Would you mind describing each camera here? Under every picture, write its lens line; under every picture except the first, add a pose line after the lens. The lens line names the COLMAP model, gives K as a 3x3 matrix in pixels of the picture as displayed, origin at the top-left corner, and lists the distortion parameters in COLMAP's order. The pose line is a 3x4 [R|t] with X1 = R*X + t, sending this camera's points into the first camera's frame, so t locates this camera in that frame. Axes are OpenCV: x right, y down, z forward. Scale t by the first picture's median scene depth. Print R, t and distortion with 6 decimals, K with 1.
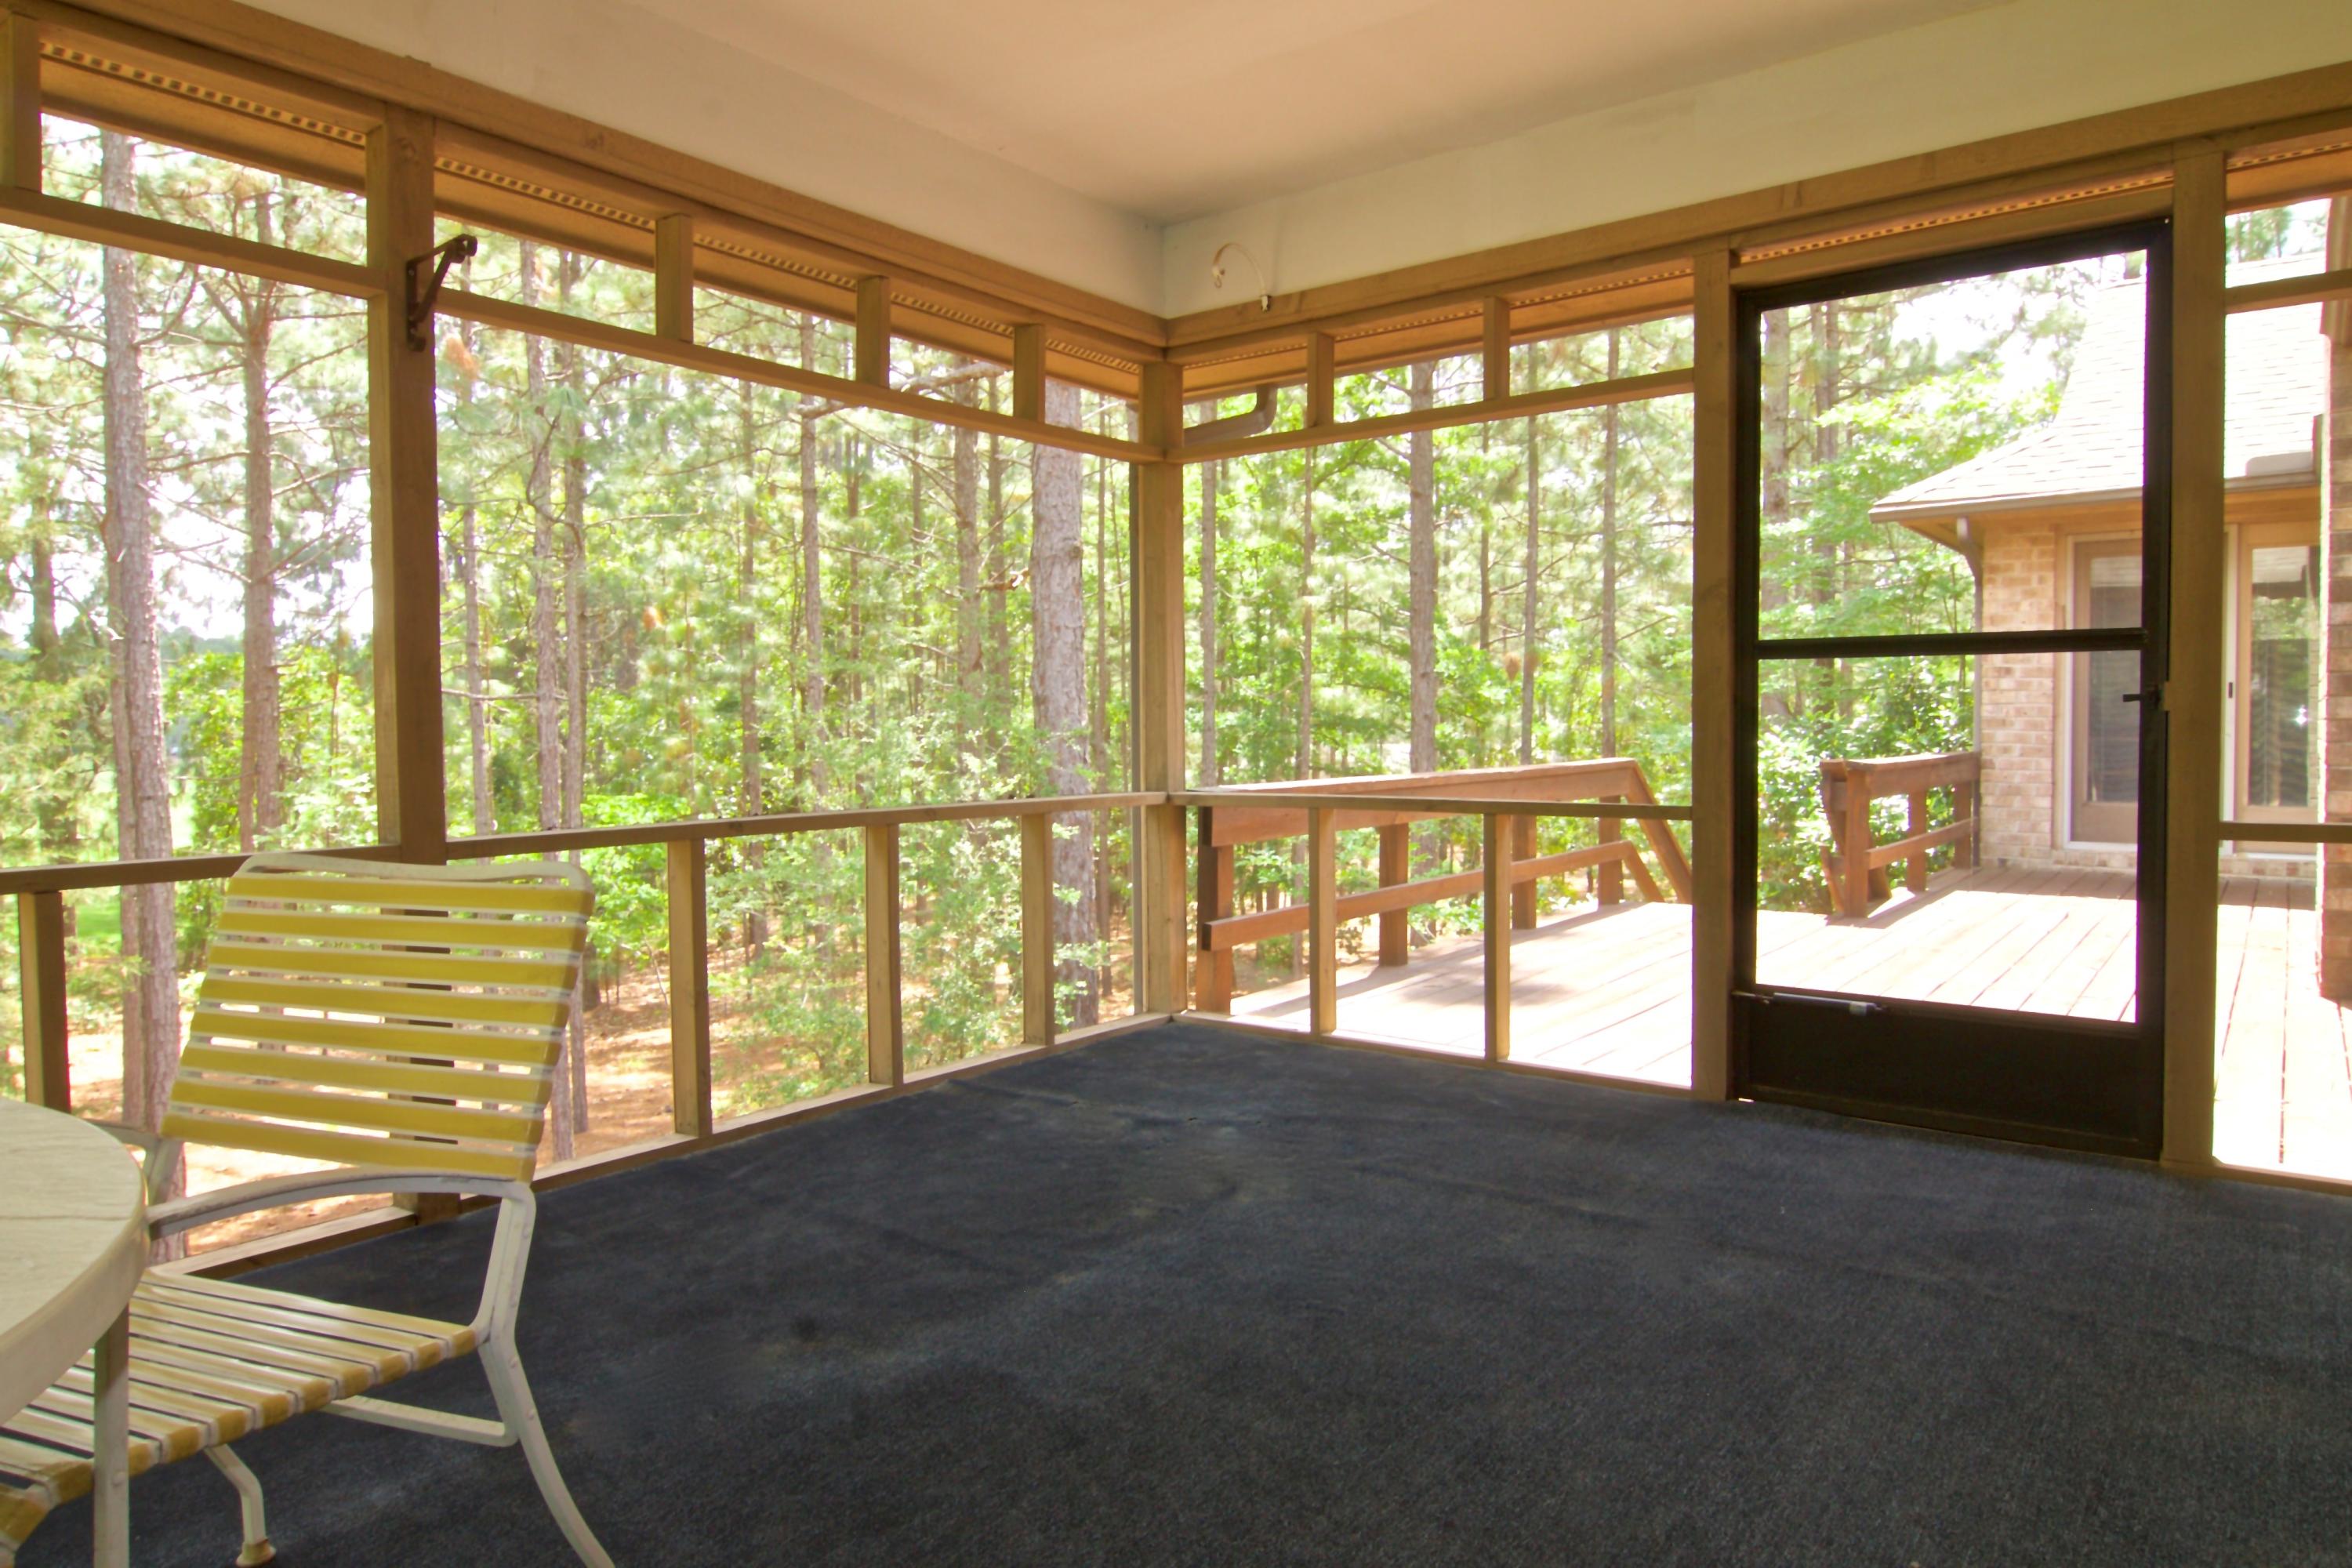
lens RADIAL K [[1412.4, 0, 1176.0], [0, 1412.4, 784.0], [0, 0, 1]] dist [-0.003231, -0.000182]
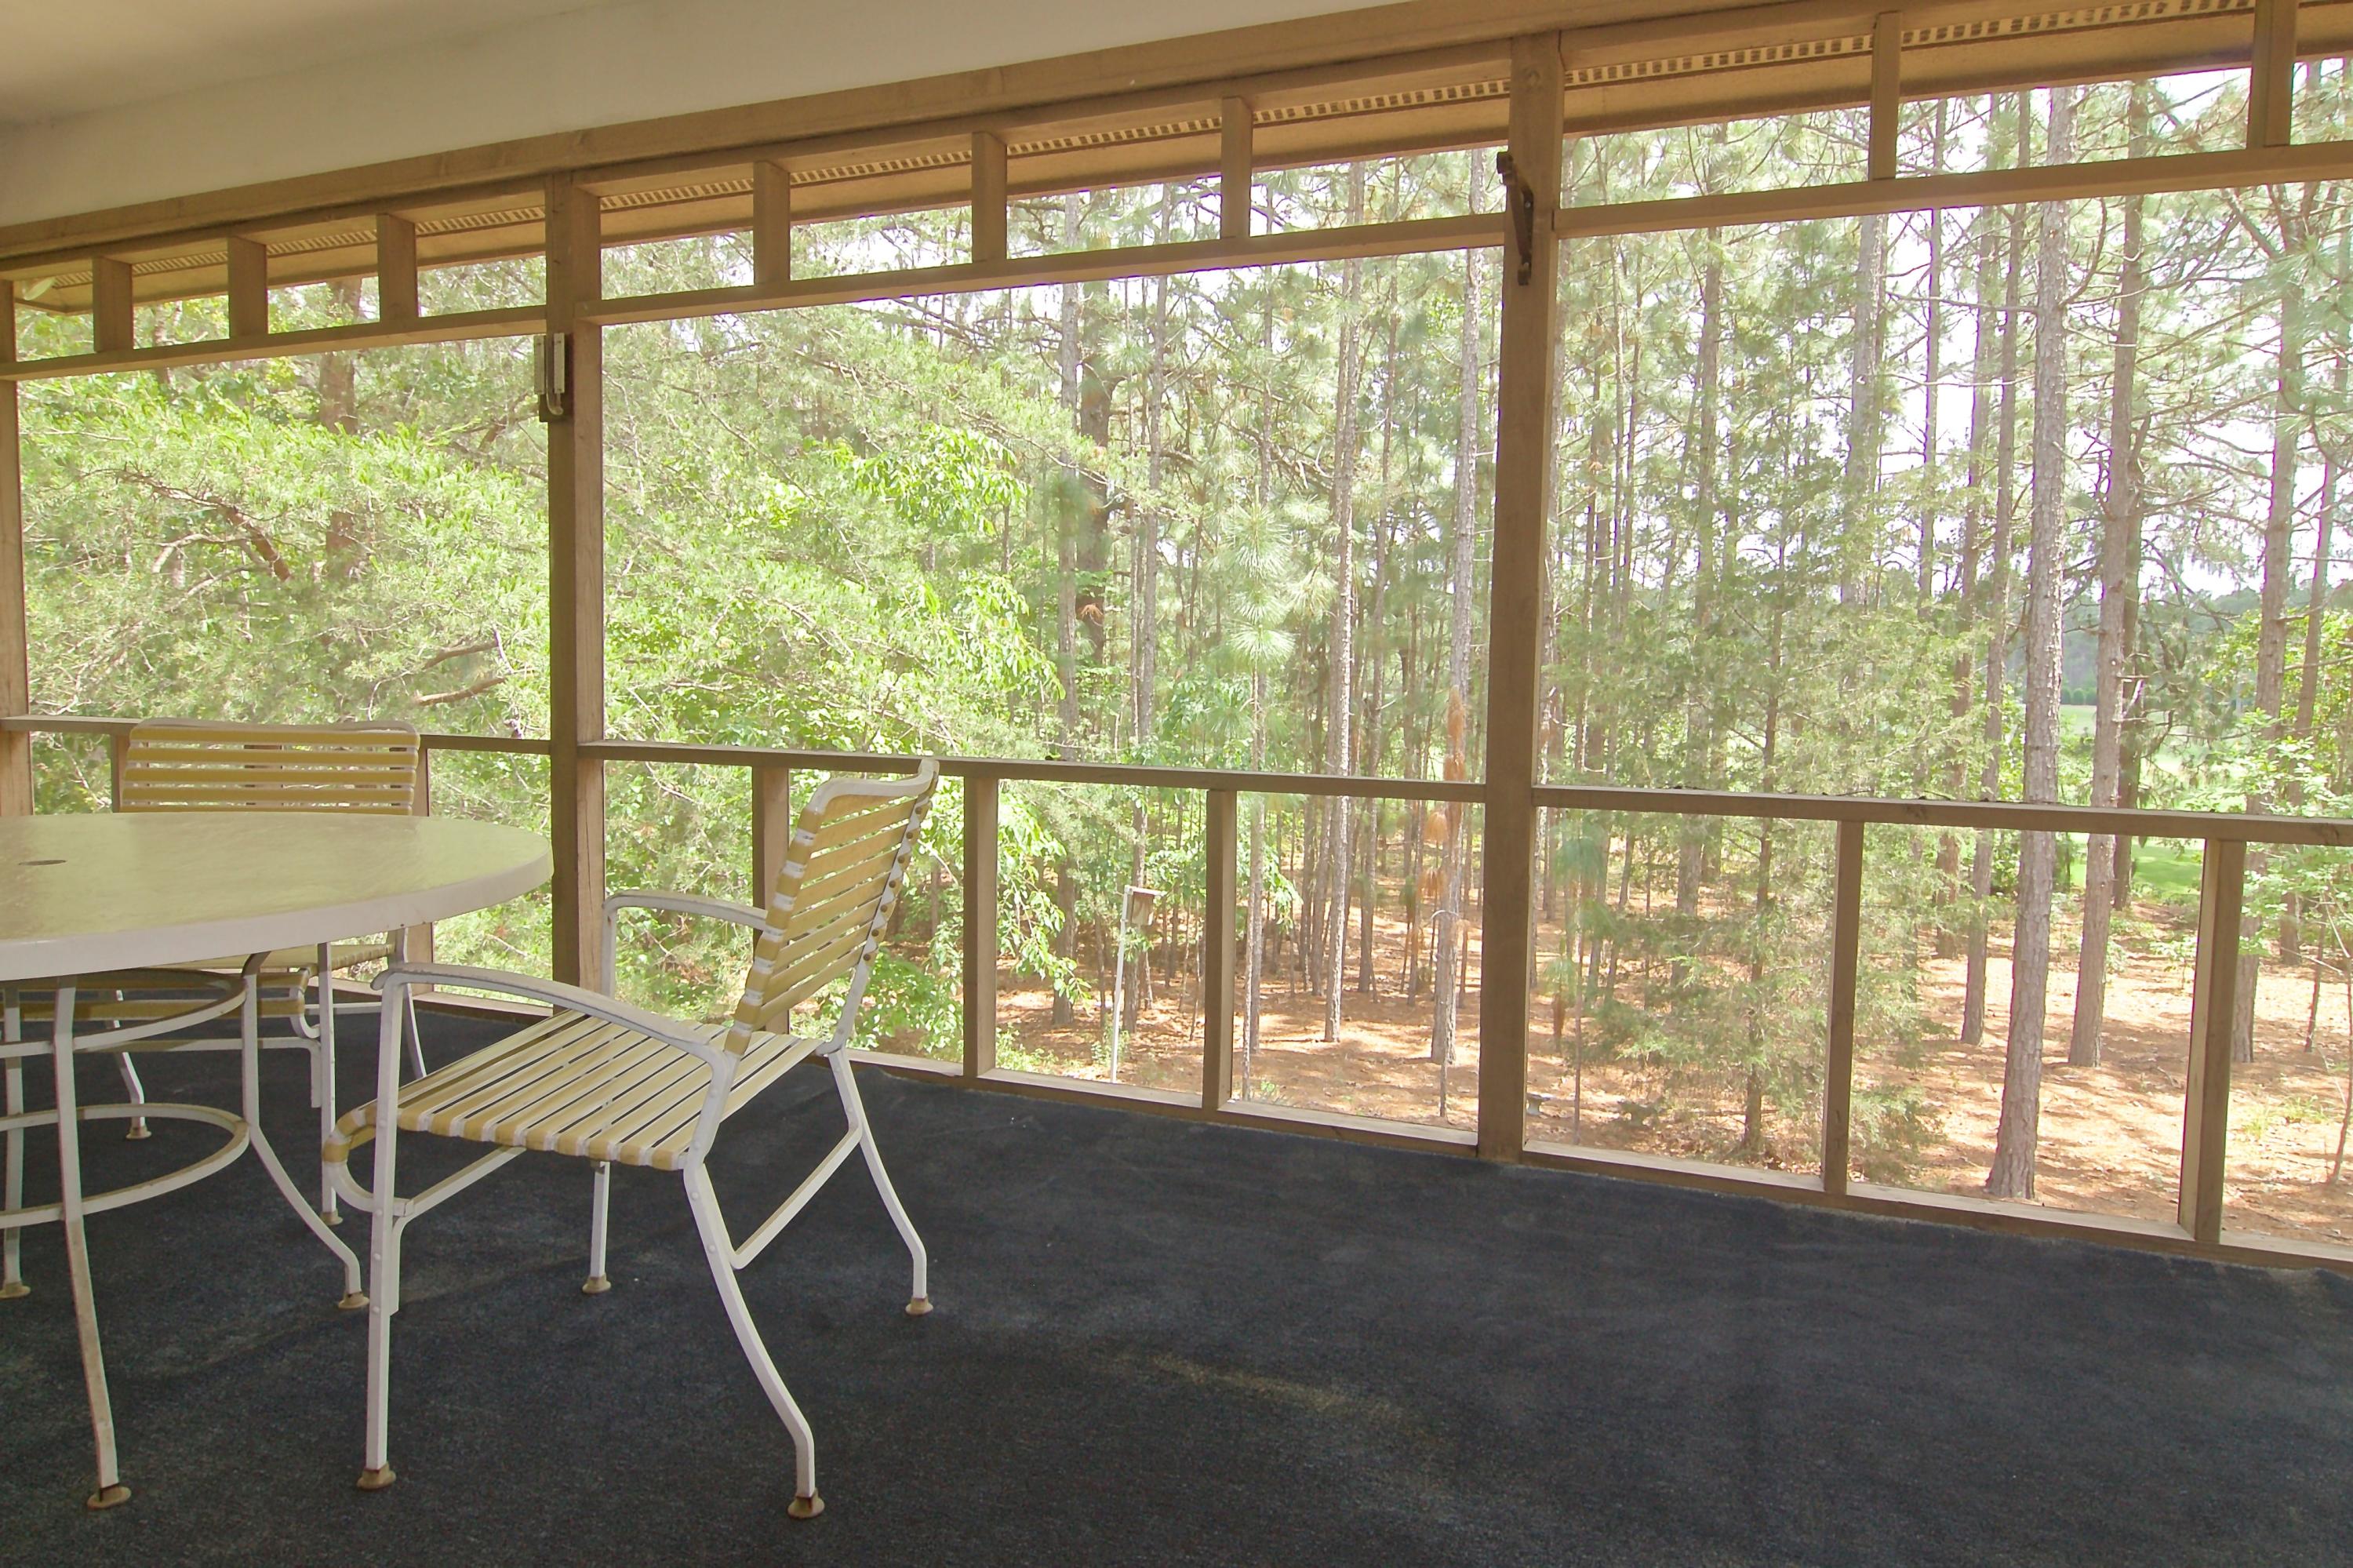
lens RADIAL K [[1454.7, 0, 1176.4], [0, 1454.7, 726.3], [0, 0, 1]] dist [-0.018649, 0.000434]
pose [[0.299467, 0.061059, -0.952151, 0.383940], [-0.062355, 0.997069, 0.044328, -0.028625], [0.952067, 0.046096, 0.302397, 0.488933]]
